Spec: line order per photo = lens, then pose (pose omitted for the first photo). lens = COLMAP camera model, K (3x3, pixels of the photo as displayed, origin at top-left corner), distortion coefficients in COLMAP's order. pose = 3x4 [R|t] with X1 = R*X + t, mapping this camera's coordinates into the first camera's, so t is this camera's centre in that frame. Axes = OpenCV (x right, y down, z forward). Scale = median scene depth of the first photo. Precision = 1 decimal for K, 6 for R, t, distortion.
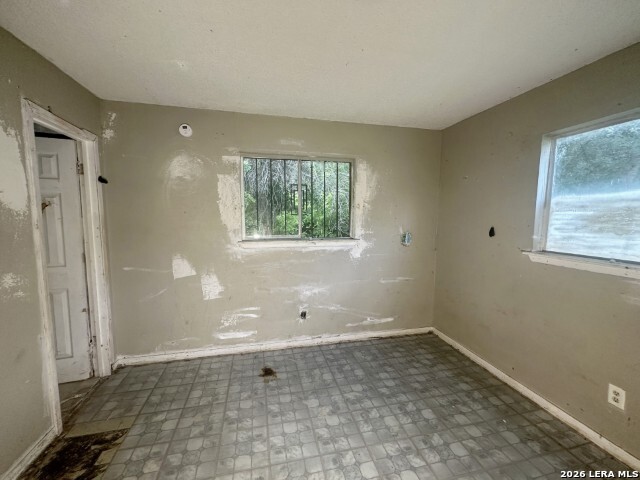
lens RADIAL K [[257.5, 0, 319.2], [0, 257.5, 238.1], [0, 0, 1]] dist [-0.000629, 0.000271]
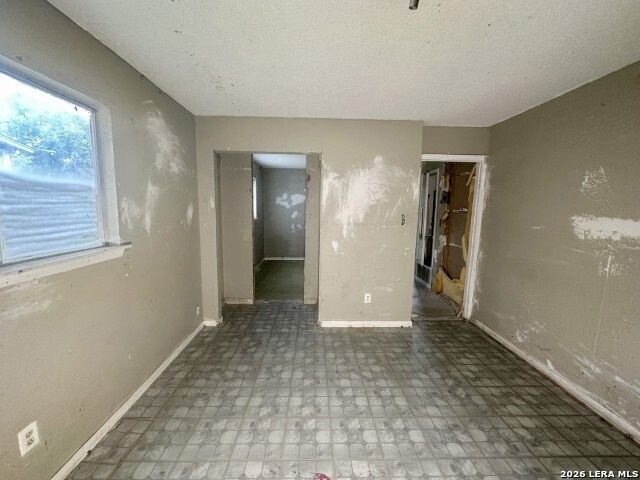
lens RADIAL K [[257.5, 0, 319.2], [0, 257.5, 238.1], [0, 0, 1]] dist [-0.000629, 0.000271]
pose [[-0.968765, -0.057340, 0.241261, 0.114267], [-0.003432, 0.975906, 0.218163, -0.099494], [-0.247958, 0.210521, -0.945620, 0.985915]]
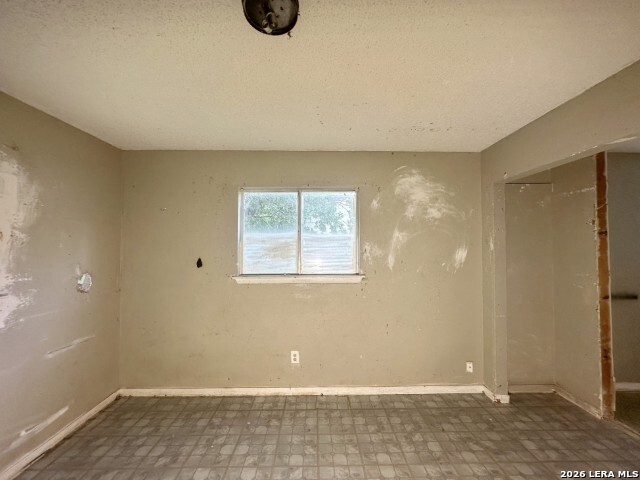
lens RADIAL K [[257.5, 0, 319.2], [0, 257.5, 238.1], [0, 0, 1]] dist [-0.000629, 0.000271]
pose [[0.247580, 0.020673, 0.968647, -0.291250], [0.097711, 0.994142, -0.046191, -0.032376], [-0.963928, 0.106084, 0.244110, 0.263840]]
